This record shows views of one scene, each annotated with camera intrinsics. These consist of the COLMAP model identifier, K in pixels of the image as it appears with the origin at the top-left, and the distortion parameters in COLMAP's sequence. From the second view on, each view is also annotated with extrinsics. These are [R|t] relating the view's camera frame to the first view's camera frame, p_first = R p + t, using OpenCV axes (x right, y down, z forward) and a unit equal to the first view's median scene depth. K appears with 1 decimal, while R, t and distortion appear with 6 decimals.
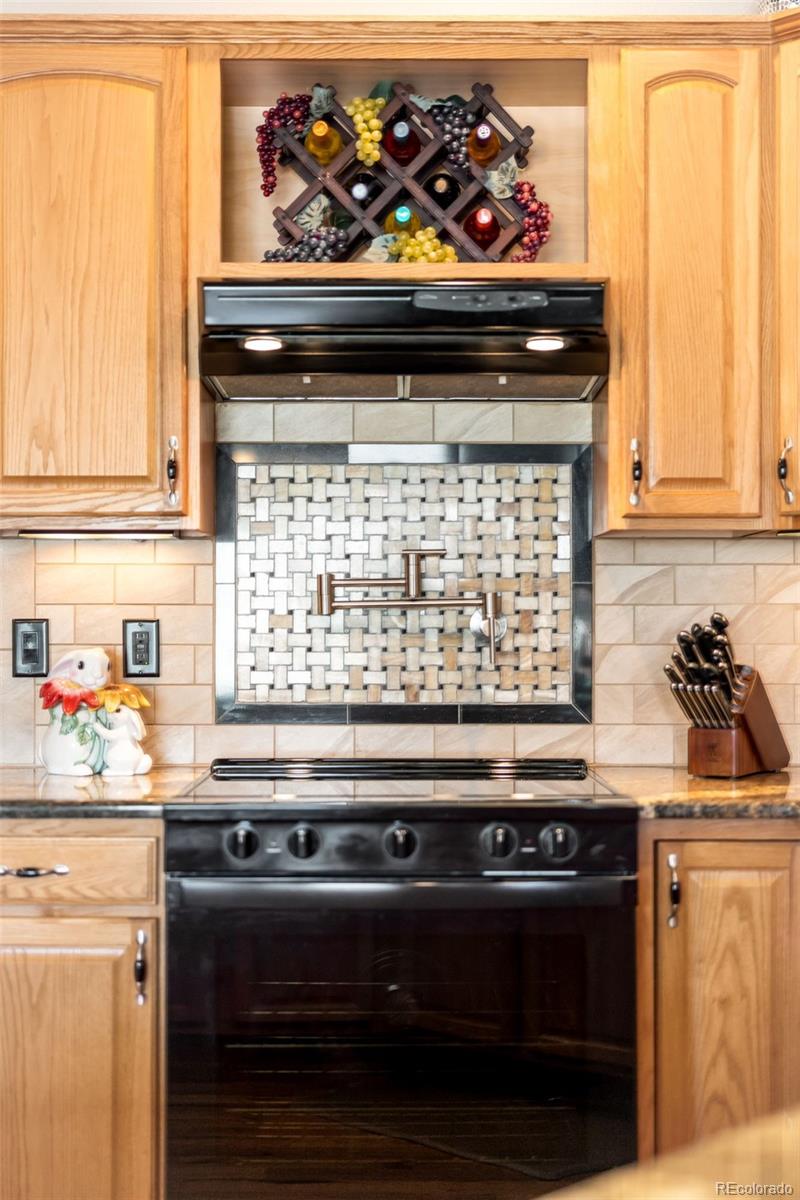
lens RADIAL K [[1687.0, 0, 401.4], [0, 1687.0, 605.1], [0, 0, 1]] dist [0.010768, 0.000000]
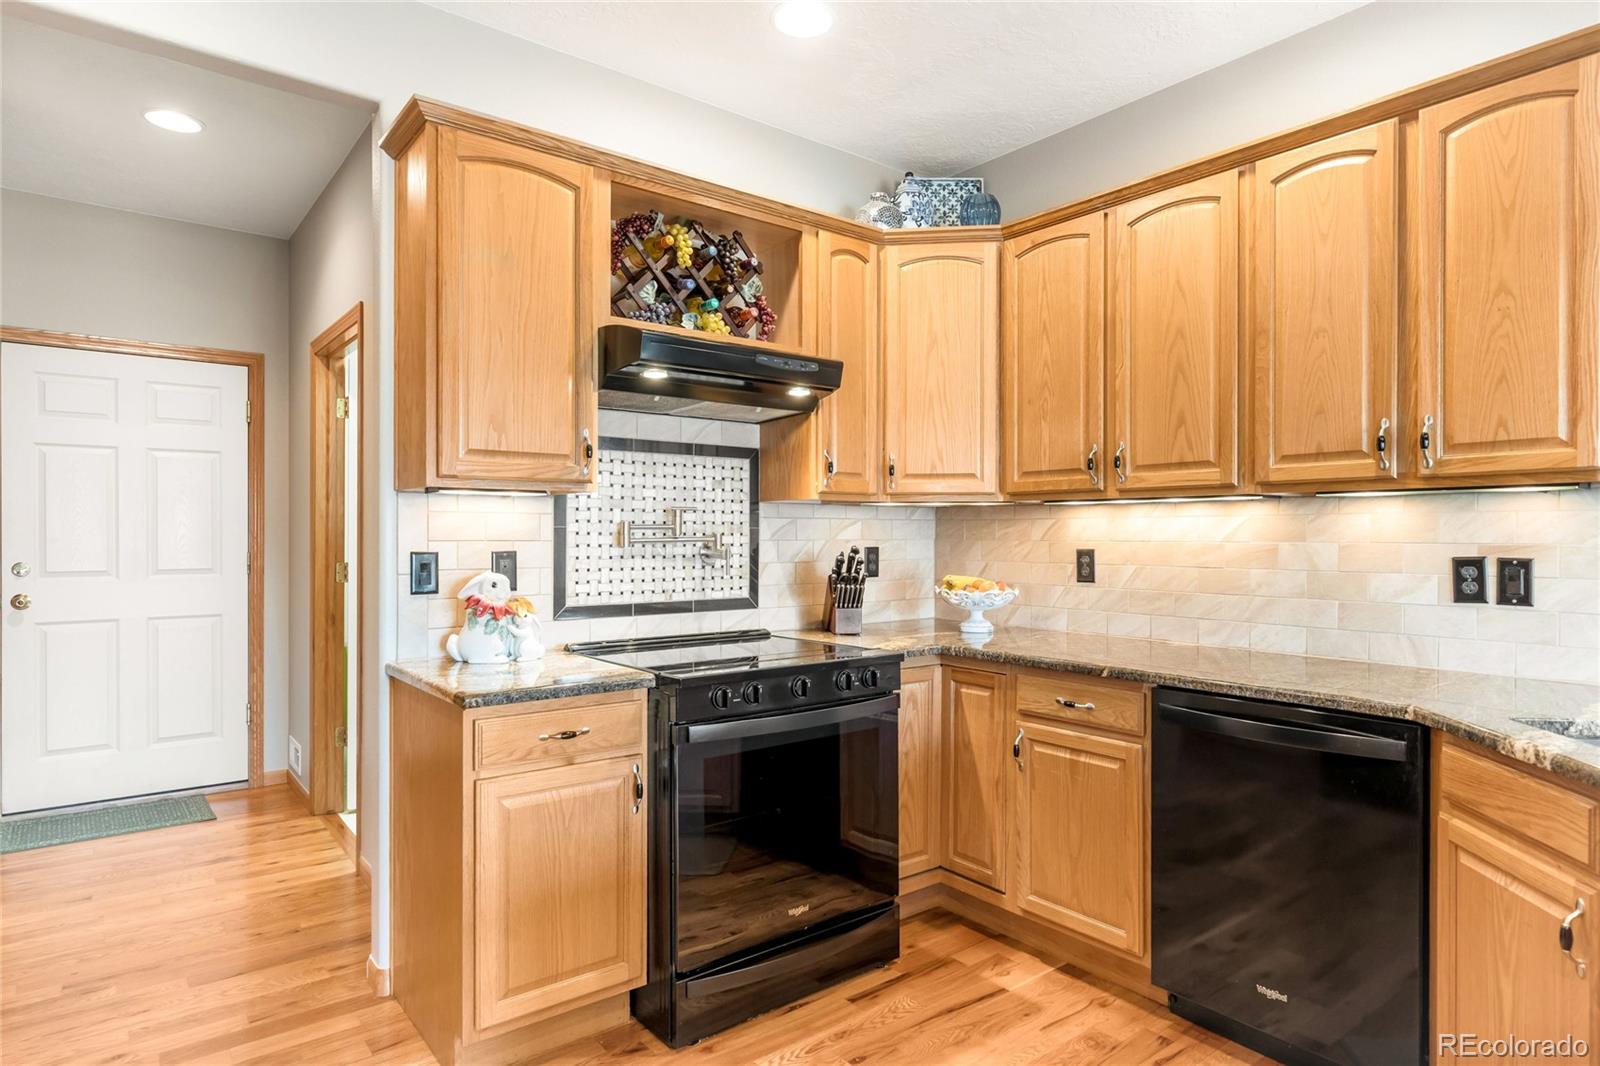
lens RADIAL K [[908.8, 0, 814.3], [0, 908.8, 543.3], [0, 0, 1]] dist [-0.002474, 0.002122]
pose [[0.778823, -0.004572, 0.627227, -0.434732], [-0.007115, 0.999845, 0.016122, -0.012794], [-0.627204, -0.017019, 0.778669, 0.228694]]
